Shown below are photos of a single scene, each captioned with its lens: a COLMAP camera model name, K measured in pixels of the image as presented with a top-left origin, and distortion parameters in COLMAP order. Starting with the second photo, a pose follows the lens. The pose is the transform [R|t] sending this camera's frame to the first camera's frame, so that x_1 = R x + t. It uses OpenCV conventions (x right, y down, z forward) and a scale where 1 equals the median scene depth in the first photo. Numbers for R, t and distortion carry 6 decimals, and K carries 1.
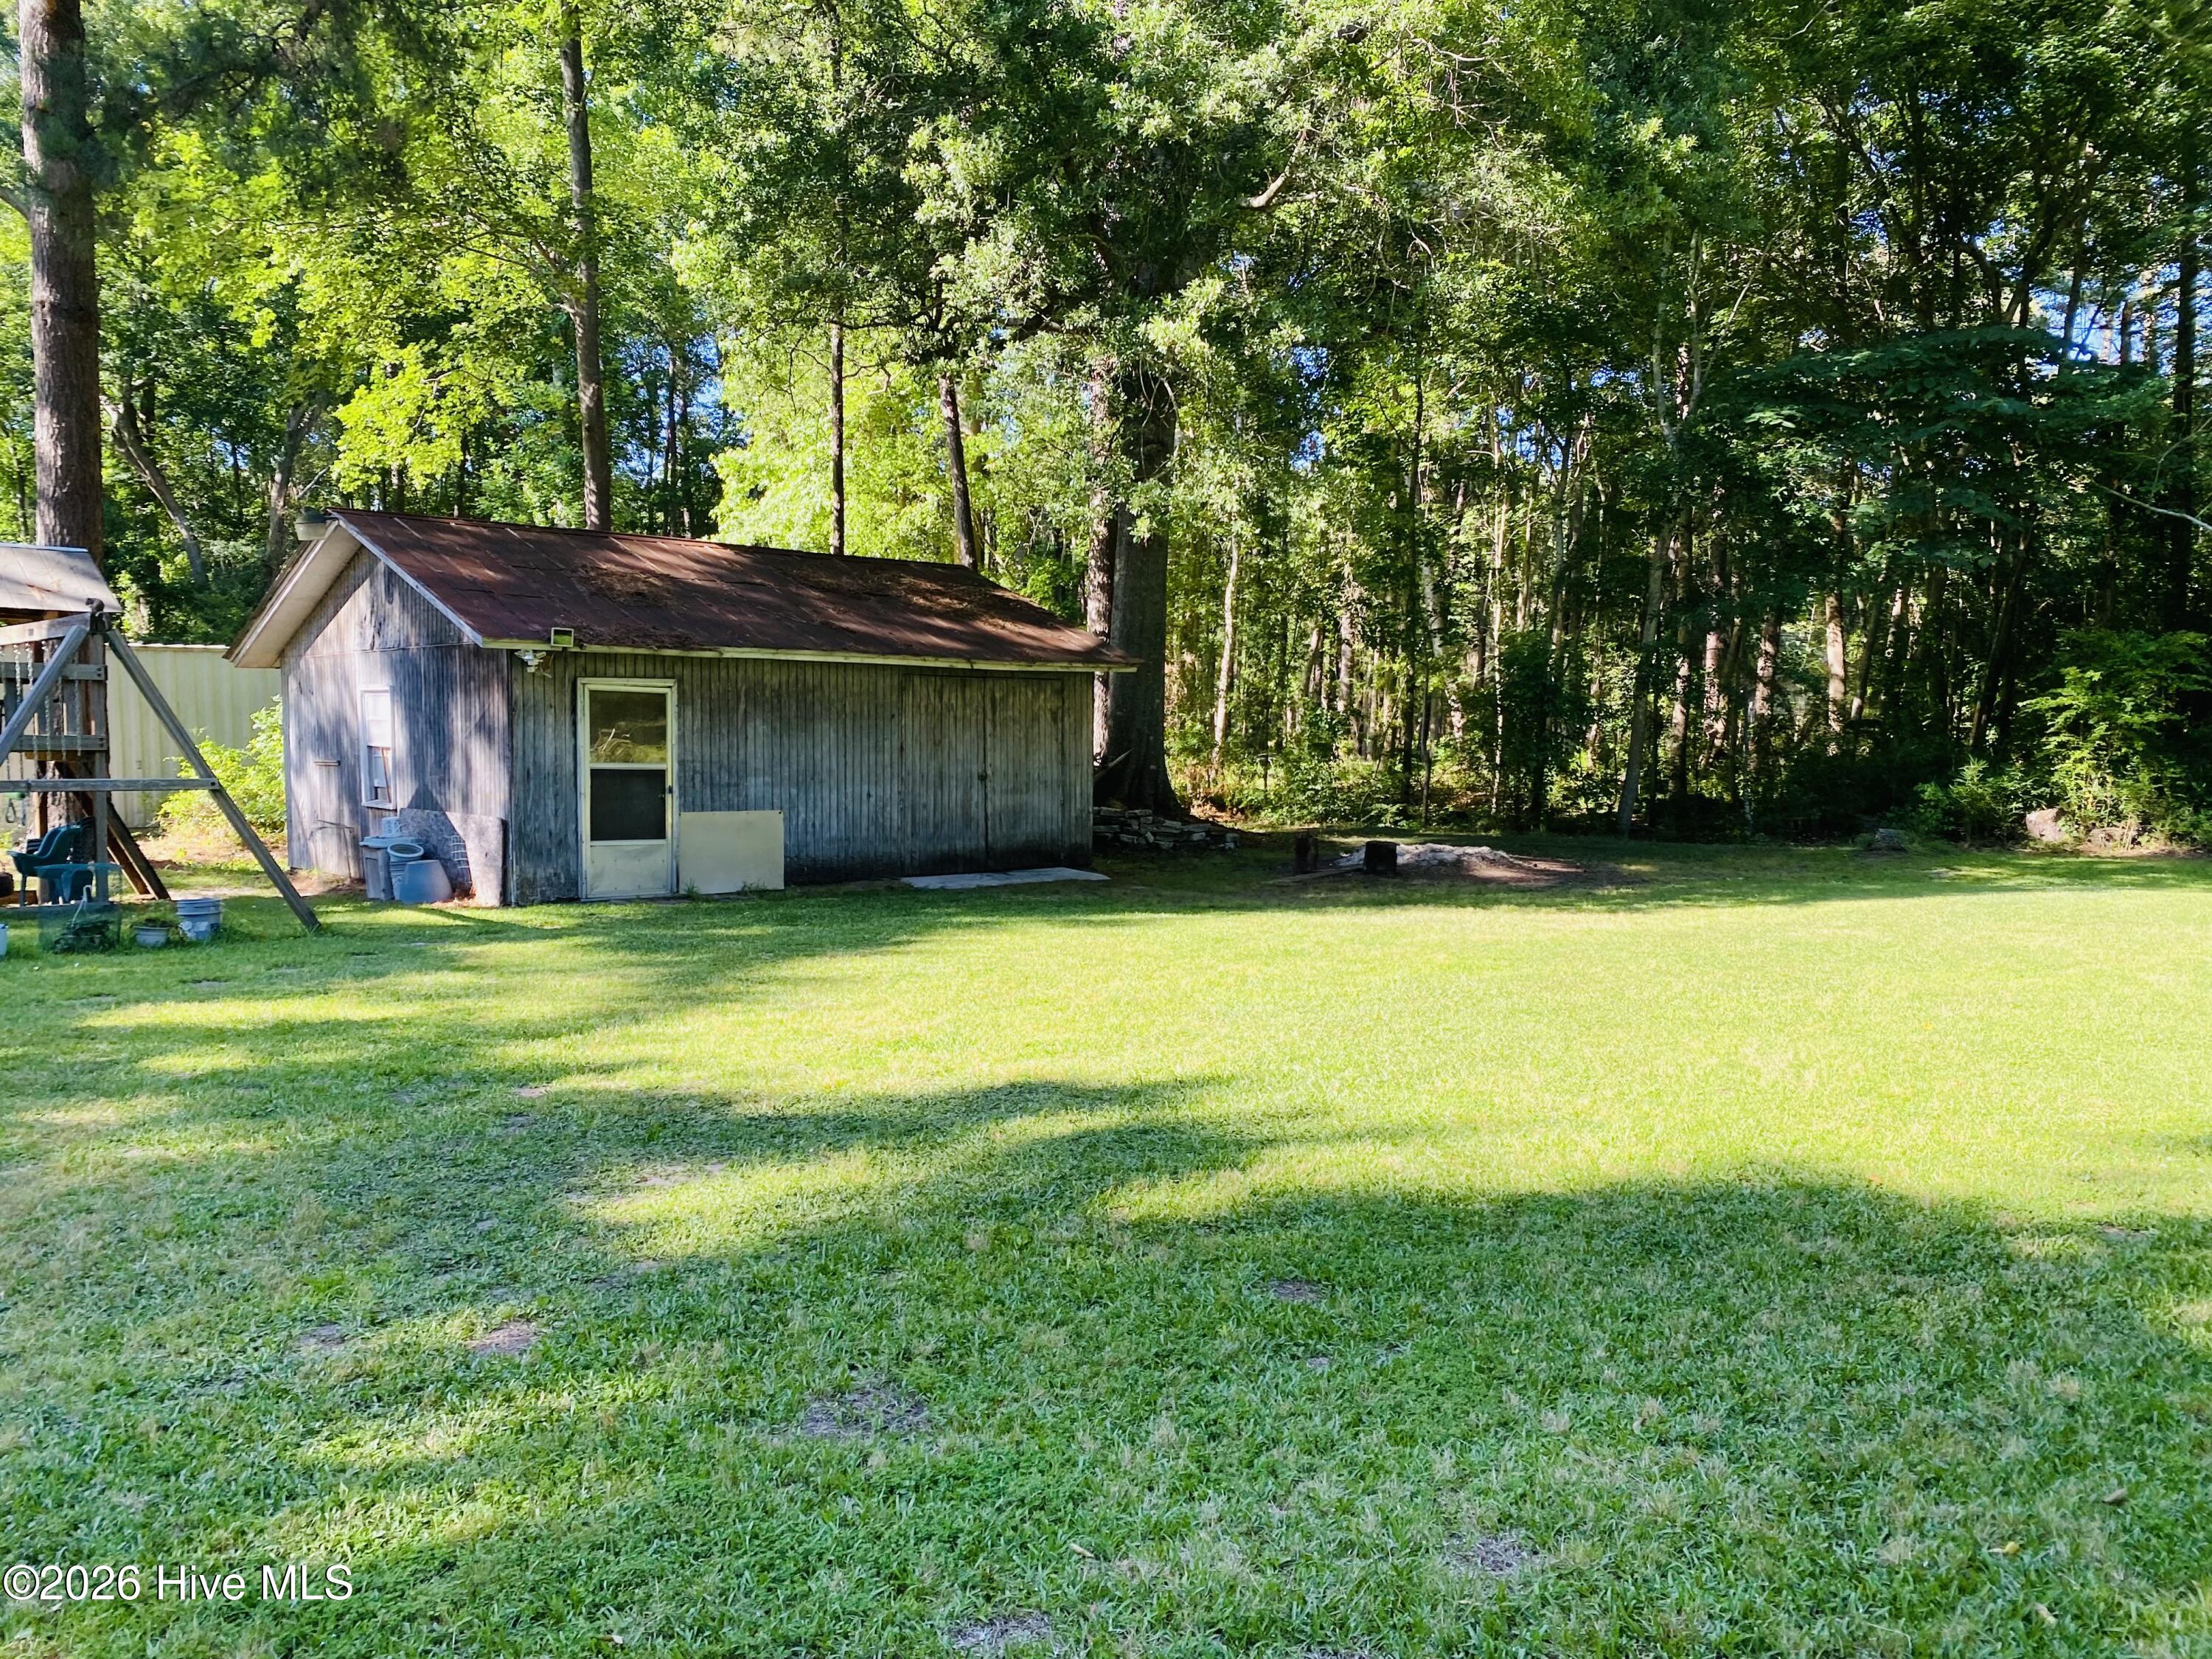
lens RADIAL K [[1668.3, 0, 1090.5], [0, 1668.3, 827.9], [0, 0, 1]] dist [0.079144, -0.140858]
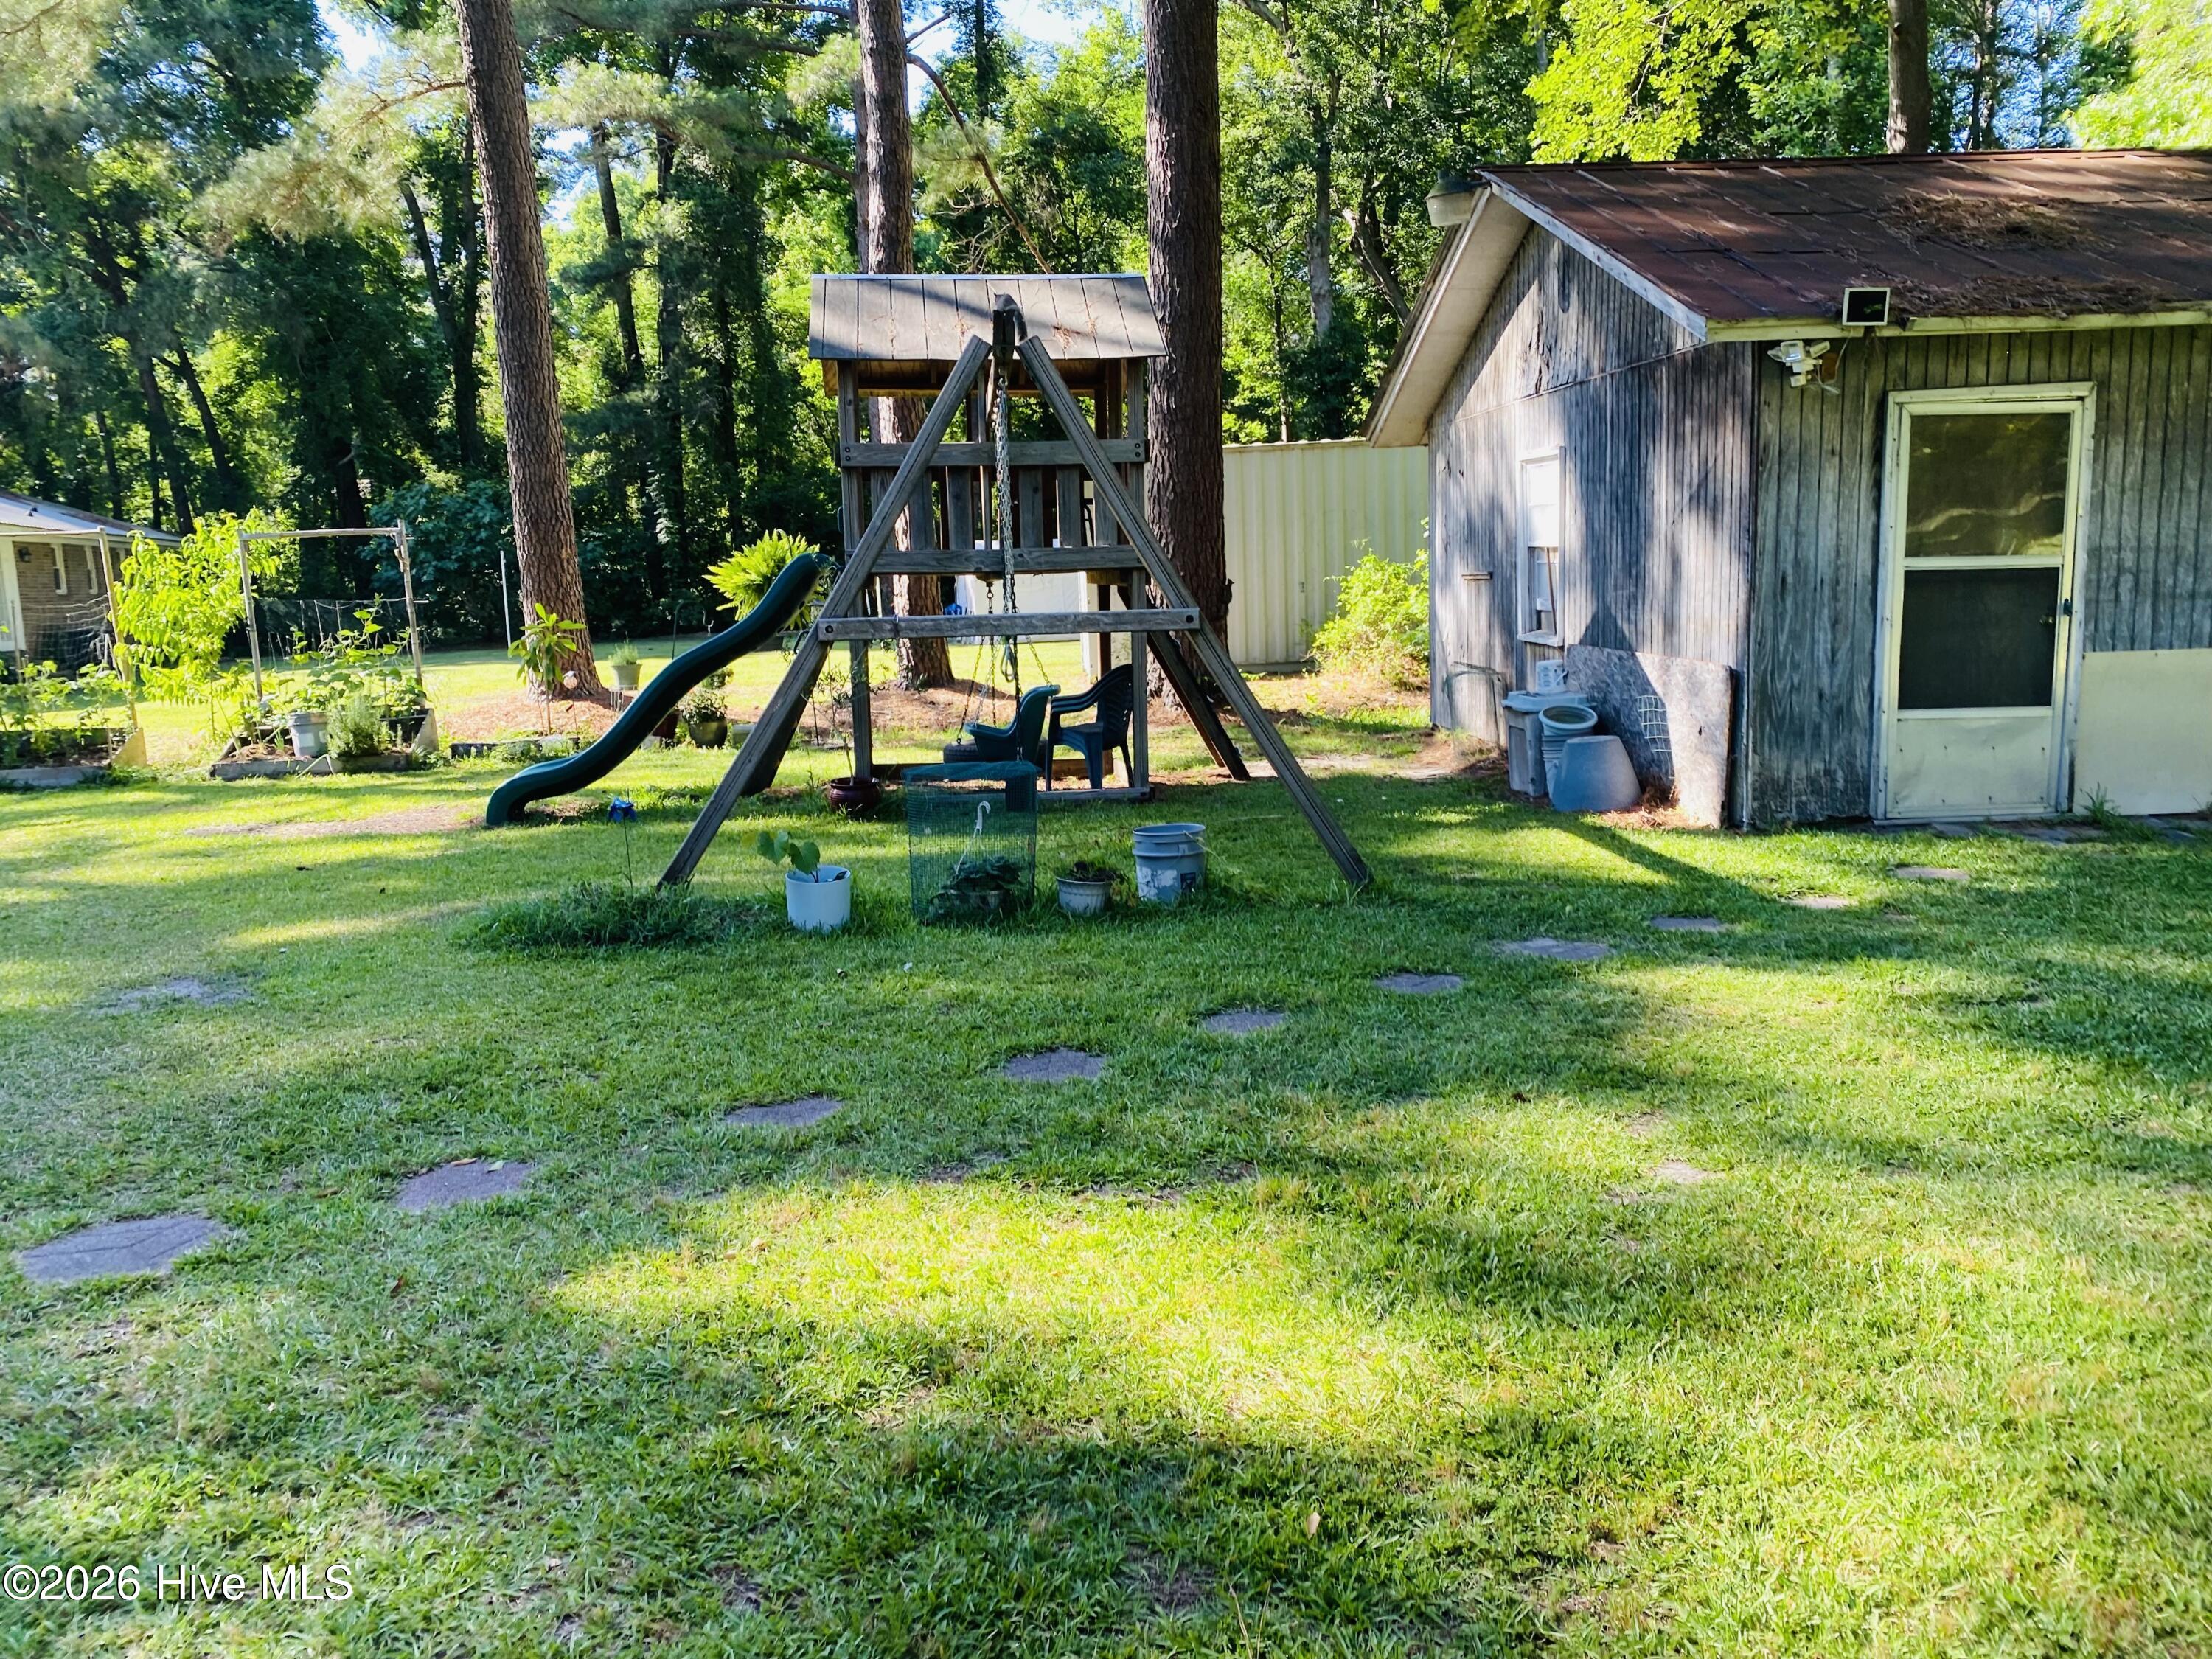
lens RADIAL K [[1668.3, 0, 1090.5], [0, 1668.3, 827.9], [0, 0, 1]] dist [0.079144, -0.140858]
pose [[0.763299, 0.068610, -0.642392, -0.146319], [0.002101, 0.994076, 0.108667, -0.012772], [0.646042, -0.084295, 0.758633, 0.424495]]
